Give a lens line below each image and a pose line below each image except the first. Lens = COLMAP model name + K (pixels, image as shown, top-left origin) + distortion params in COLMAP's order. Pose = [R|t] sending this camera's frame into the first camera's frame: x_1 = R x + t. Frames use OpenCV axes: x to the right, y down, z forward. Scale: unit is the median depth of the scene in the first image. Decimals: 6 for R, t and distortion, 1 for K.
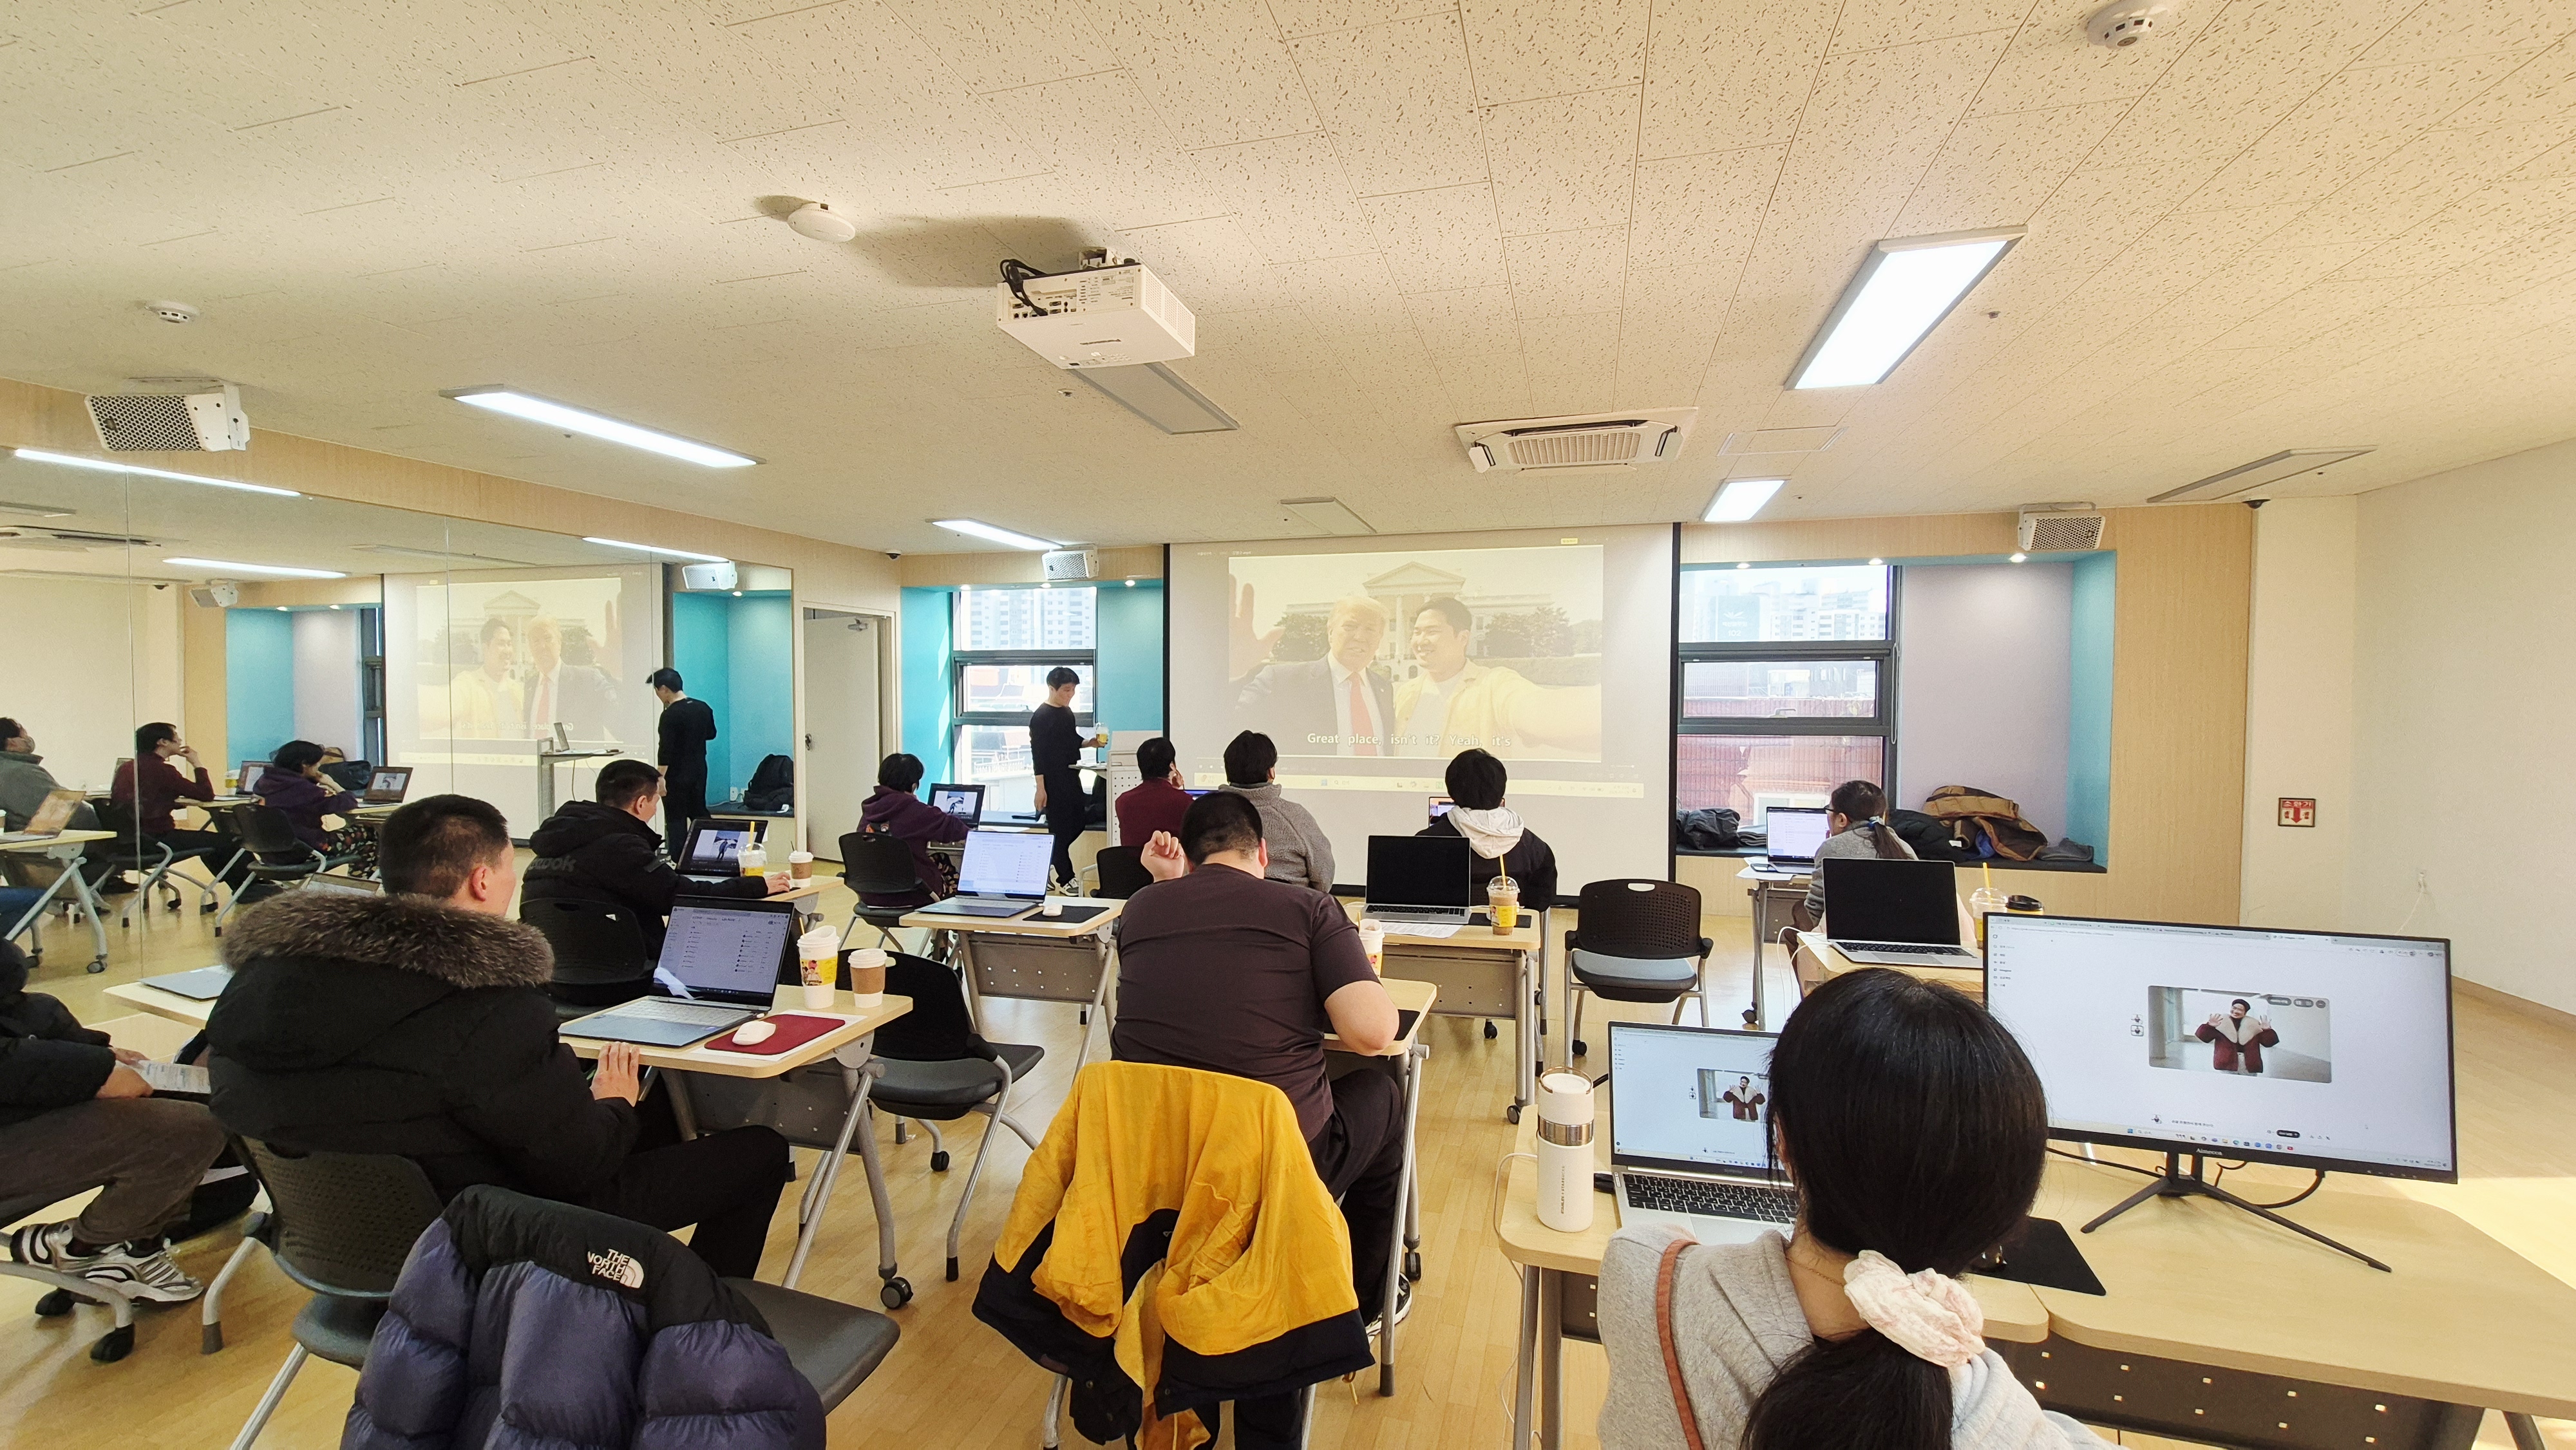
lens RADIAL K [[1044.6, 0, 1276.6], [0, 1044.6, 728.5], [0, 0, 1]] dist [0.000428, -0.000642]
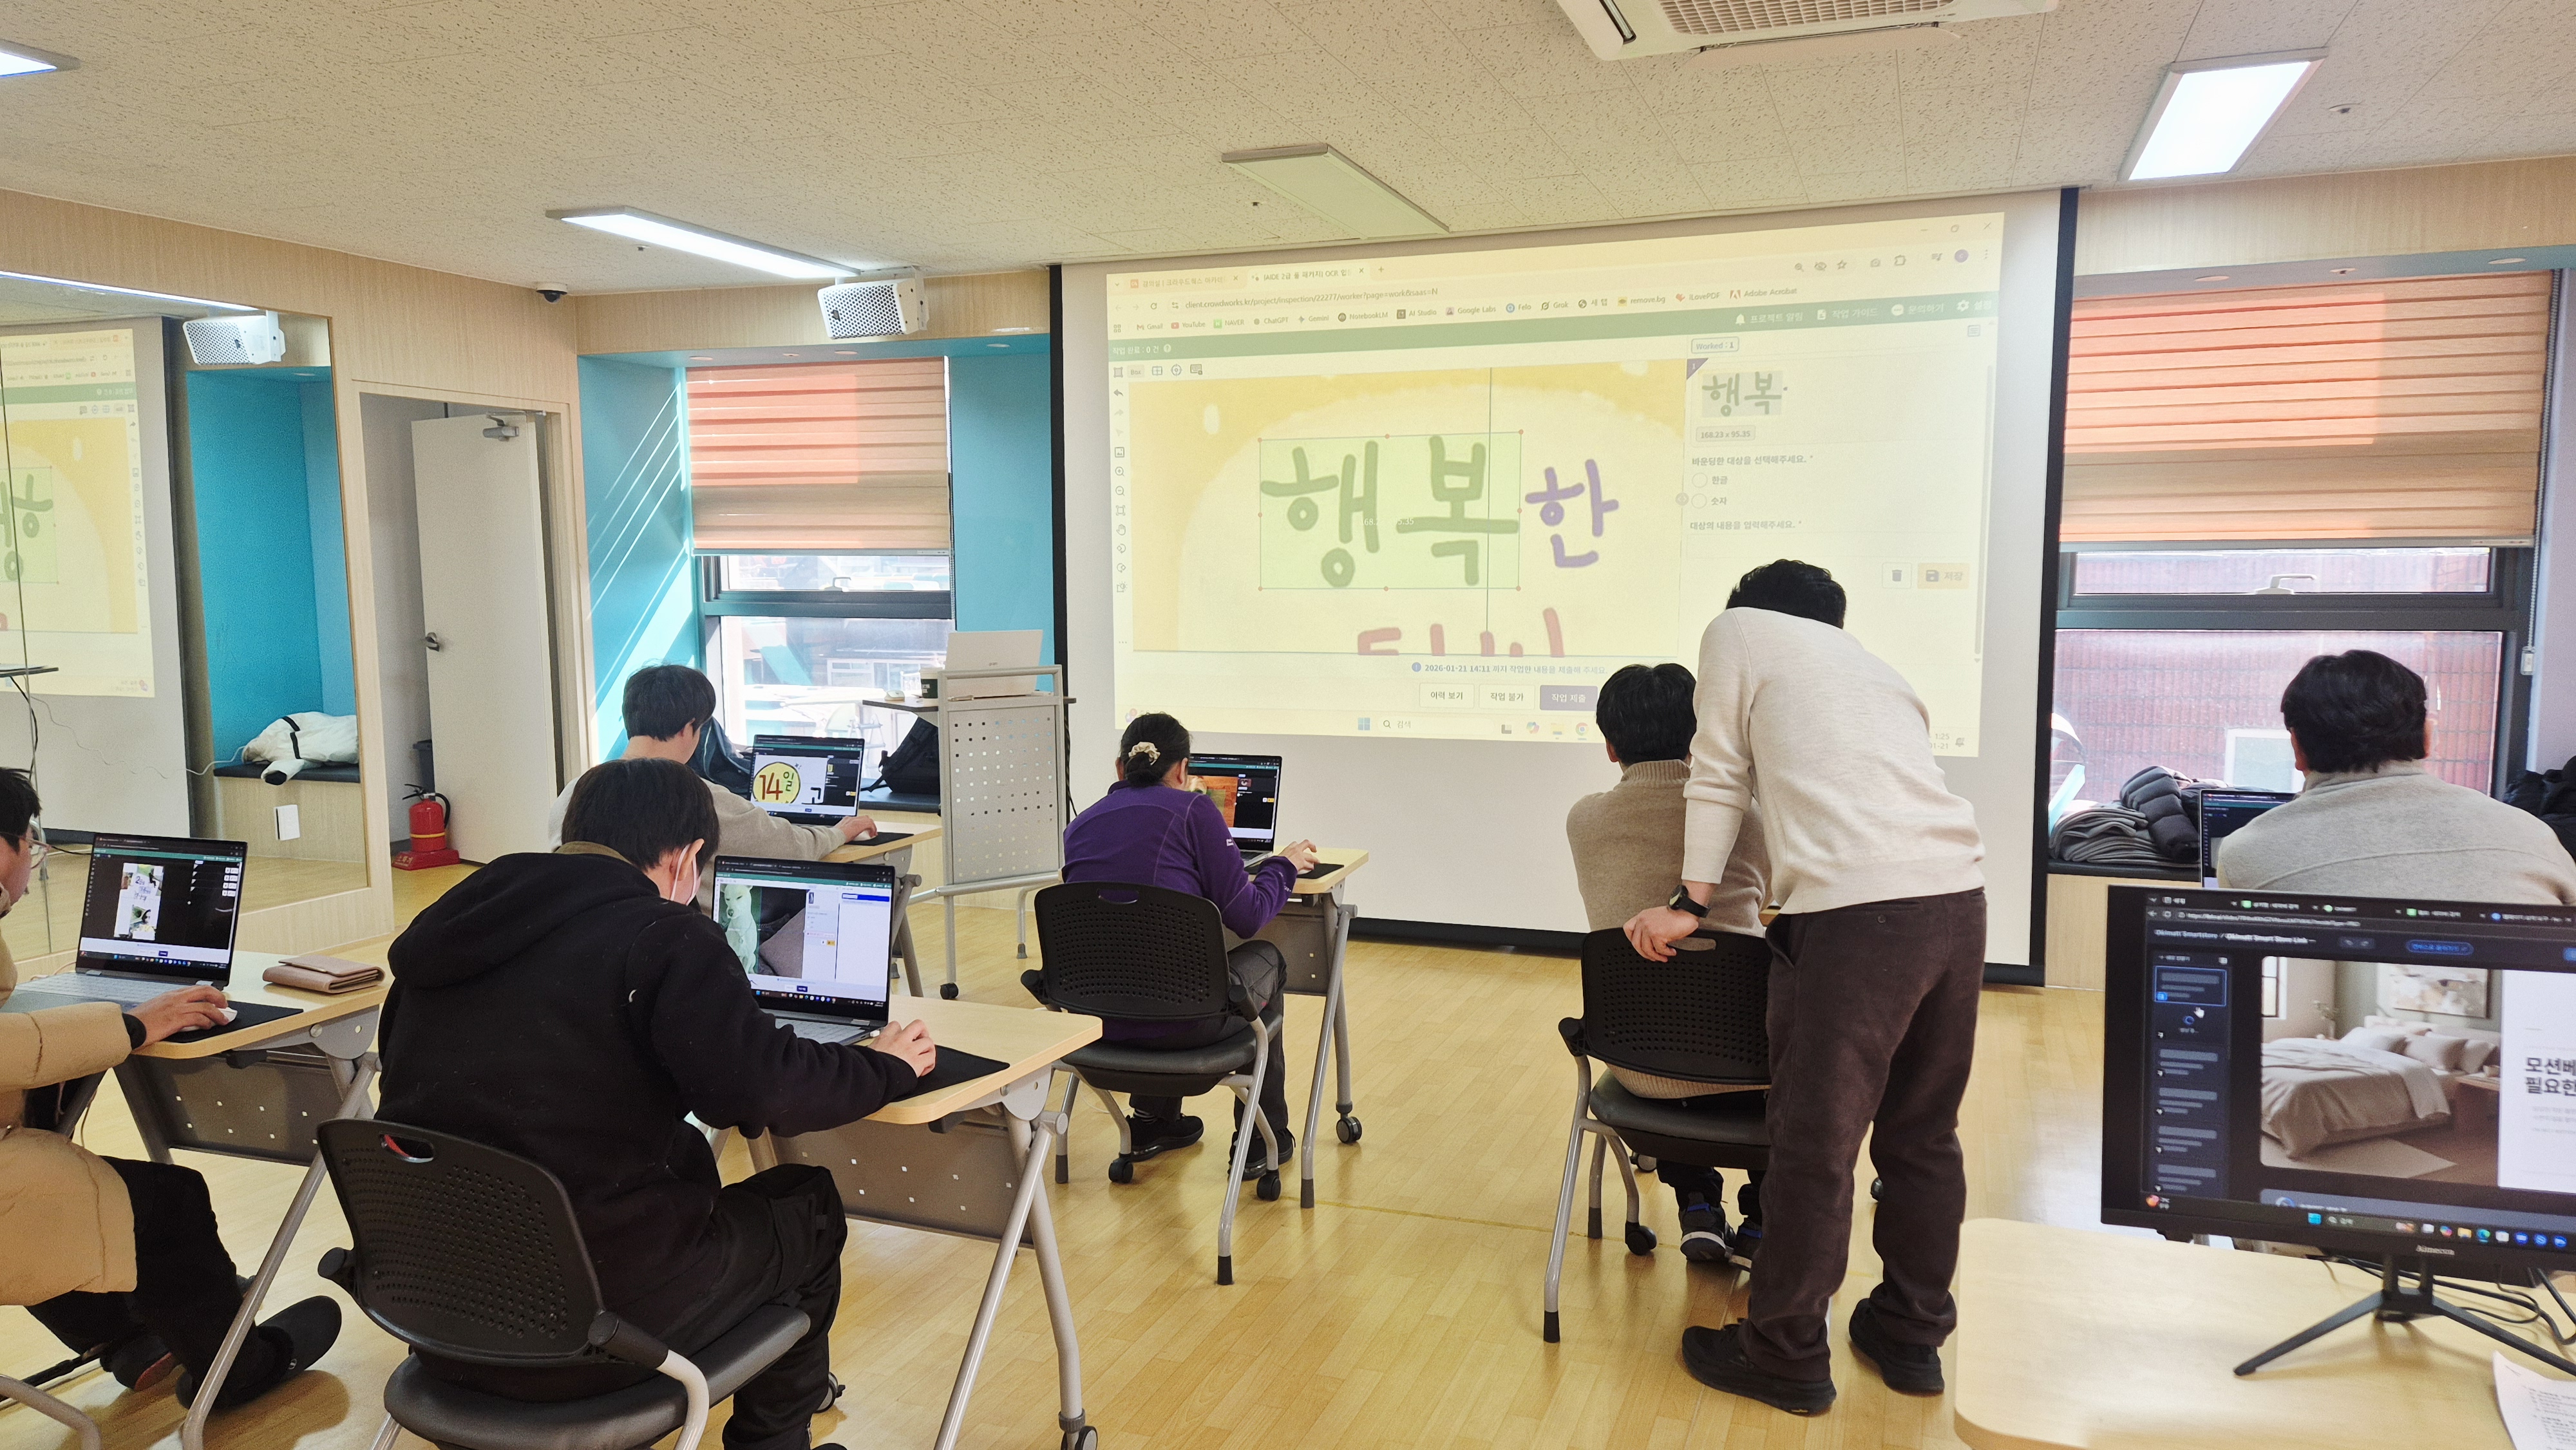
lens RADIAL K [[1705.6, 0, 1288.0], [0, 1705.6, 725.0], [0, 0, 1]] dist [0.071430, -0.046161]
pose [[0.997827, -0.000132, -0.065892, 0.080461], [0.004304, 0.997993, 0.063182, -0.002526], [0.065751, -0.063328, 0.995824, 0.172446]]
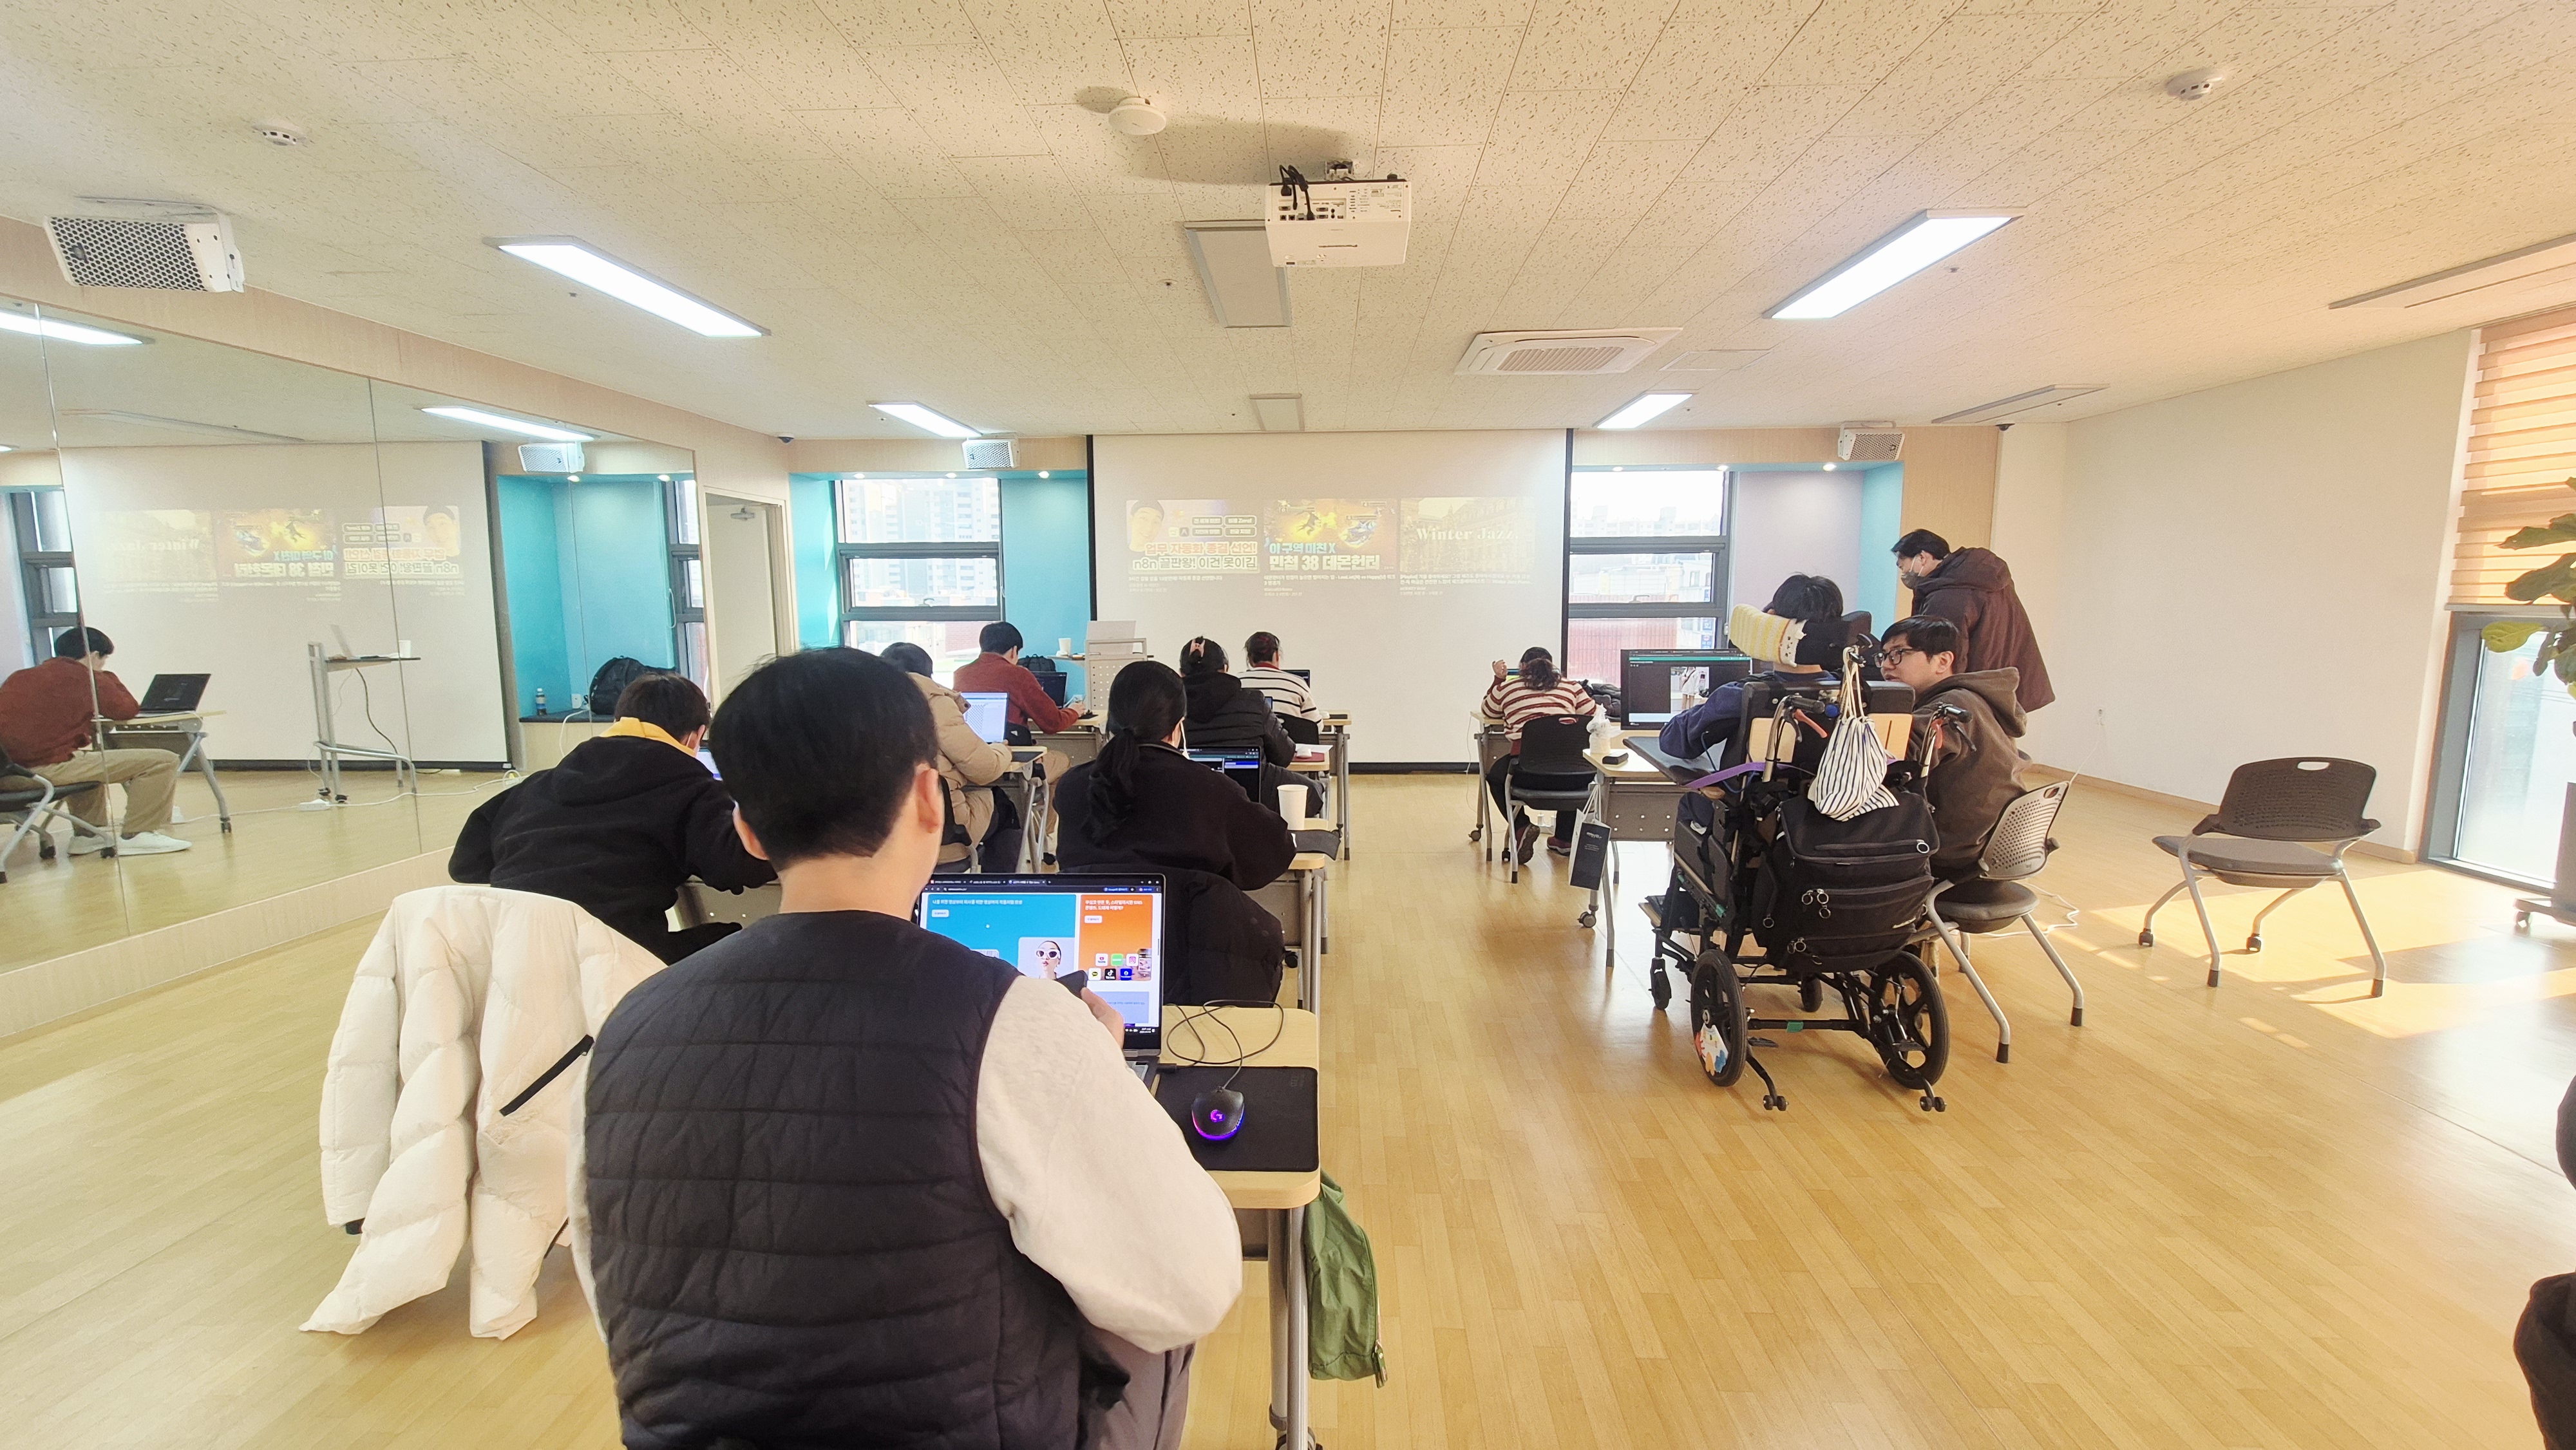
lens RADIAL K [[1044.6, 0, 1276.6], [0, 1044.6, 728.5], [0, 0, 1]] dist [0.000428, -0.000642]
pose [[0.971893, -0.036209, 0.232620, -0.209501], [0.015097, 0.995653, 0.091904, 0.018265], [-0.234937, -0.085809, 0.968216, -0.049977]]
